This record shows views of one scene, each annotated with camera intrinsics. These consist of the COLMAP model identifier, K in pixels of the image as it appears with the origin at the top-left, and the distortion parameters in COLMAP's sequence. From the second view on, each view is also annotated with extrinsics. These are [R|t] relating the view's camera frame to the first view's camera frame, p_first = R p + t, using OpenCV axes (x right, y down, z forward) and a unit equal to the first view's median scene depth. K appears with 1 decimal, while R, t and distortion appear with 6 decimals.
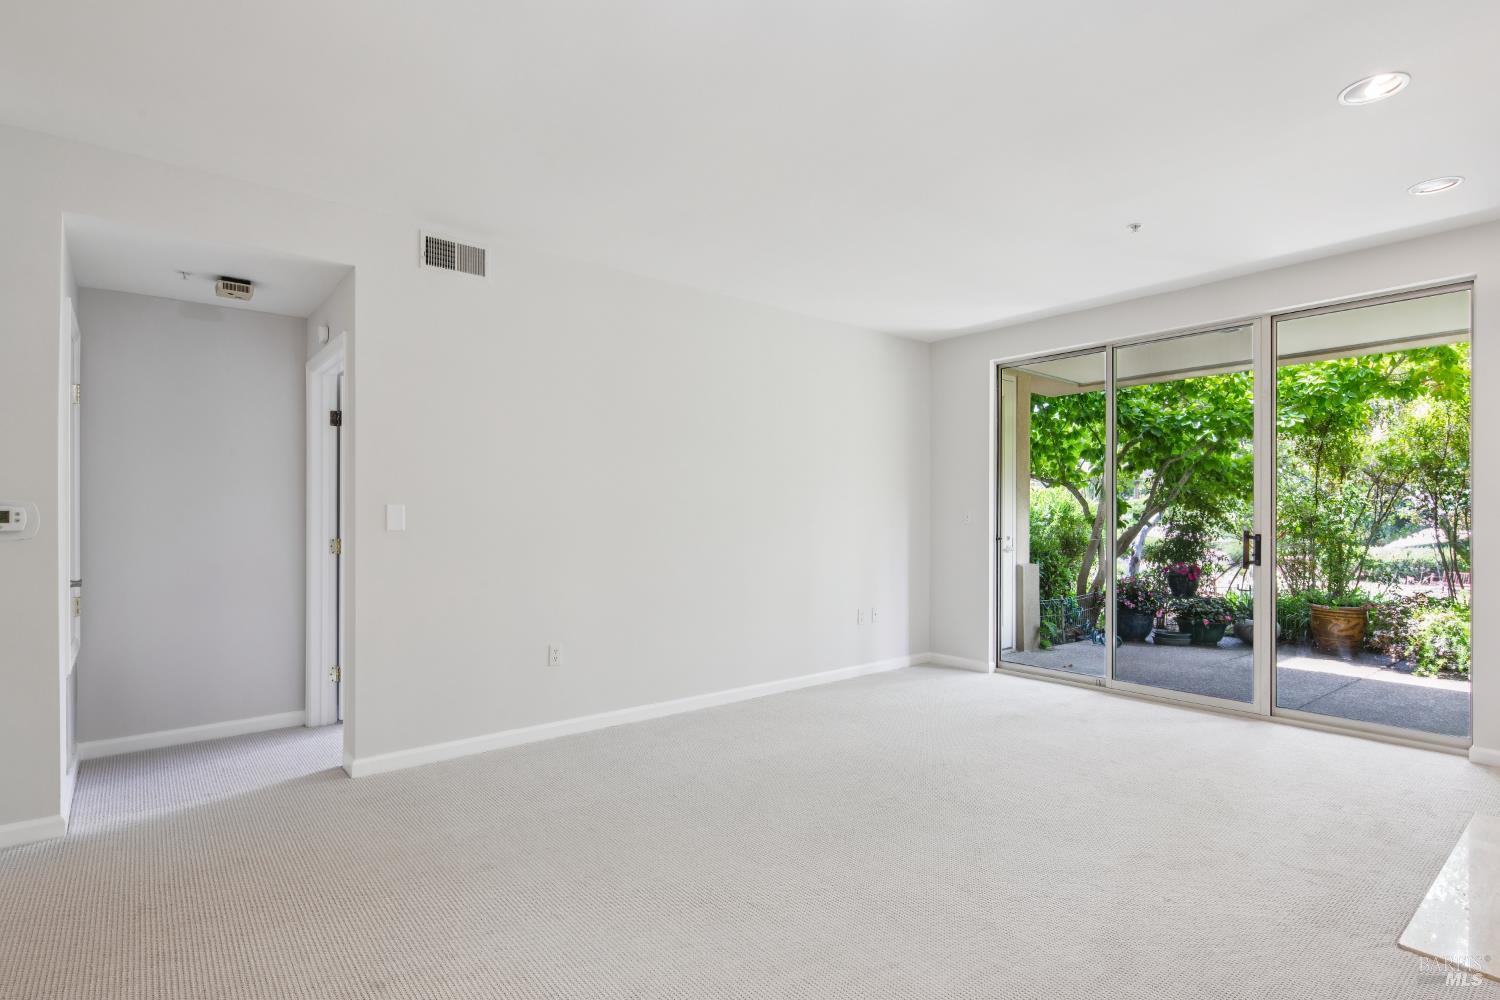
lens RADIAL K [[748.9, 0, 748.4], [0, 748.9, 508.8], [0, 0, 1]] dist [0.001144, 0.000179]
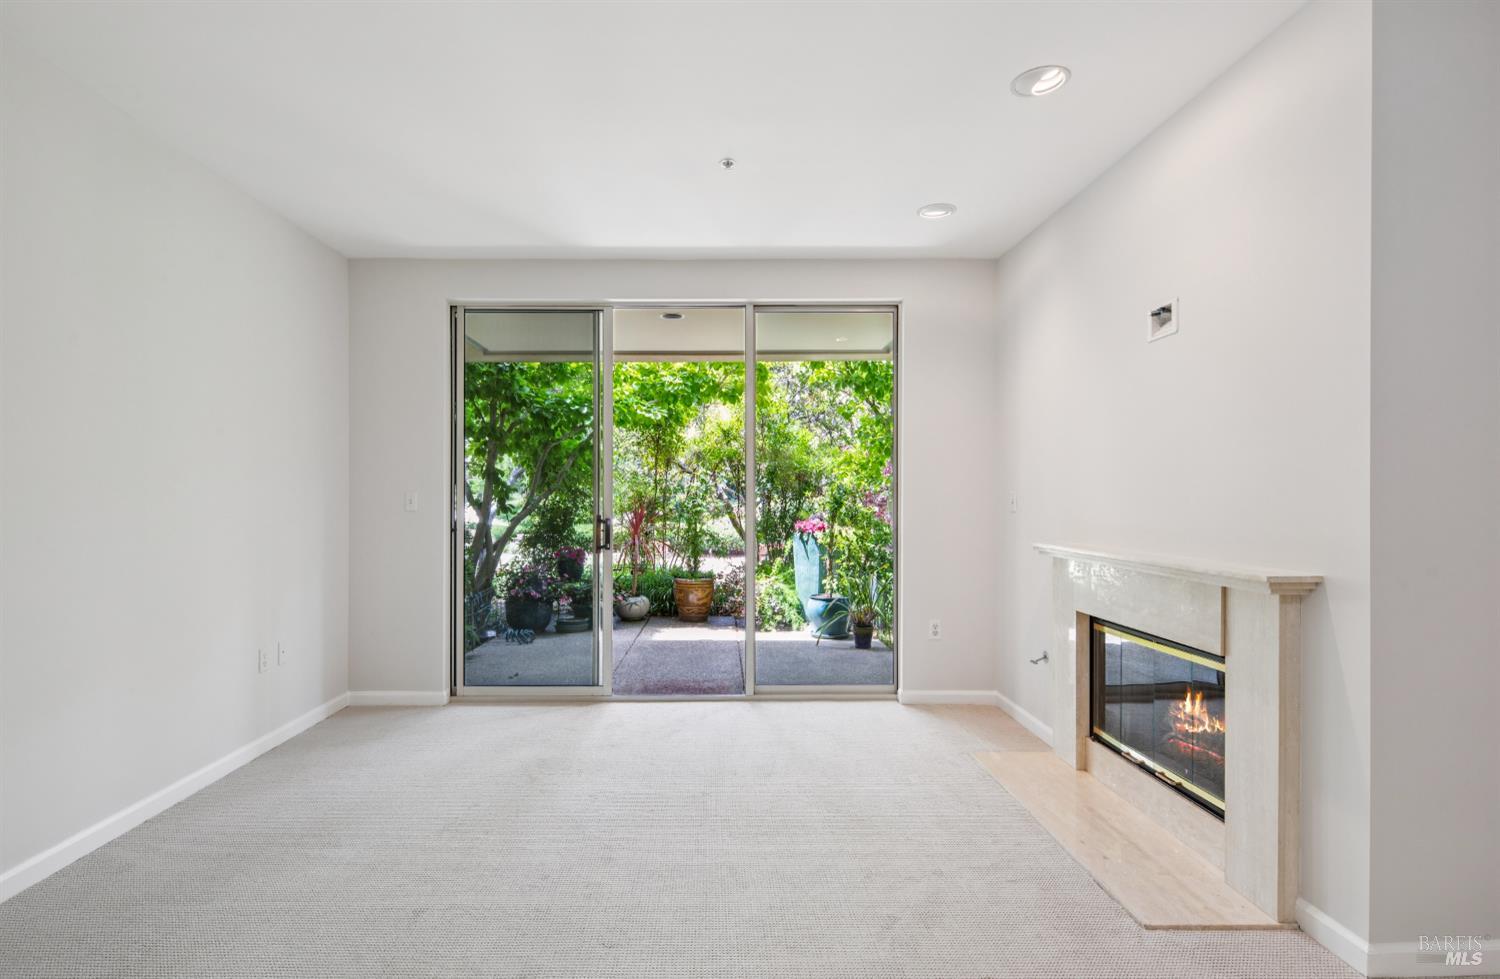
lens RADIAL K [[761.4, 0, 748.6], [0, 761.4, 494.3], [0, 0, 1]] dist [0.002305, 0.000204]
pose [[0.624559, 0.005685, 0.780957, -0.071132], [-0.006889, 0.999975, -0.001770, 0.002156], [-0.780947, -0.004274, 0.624583, 0.206764]]
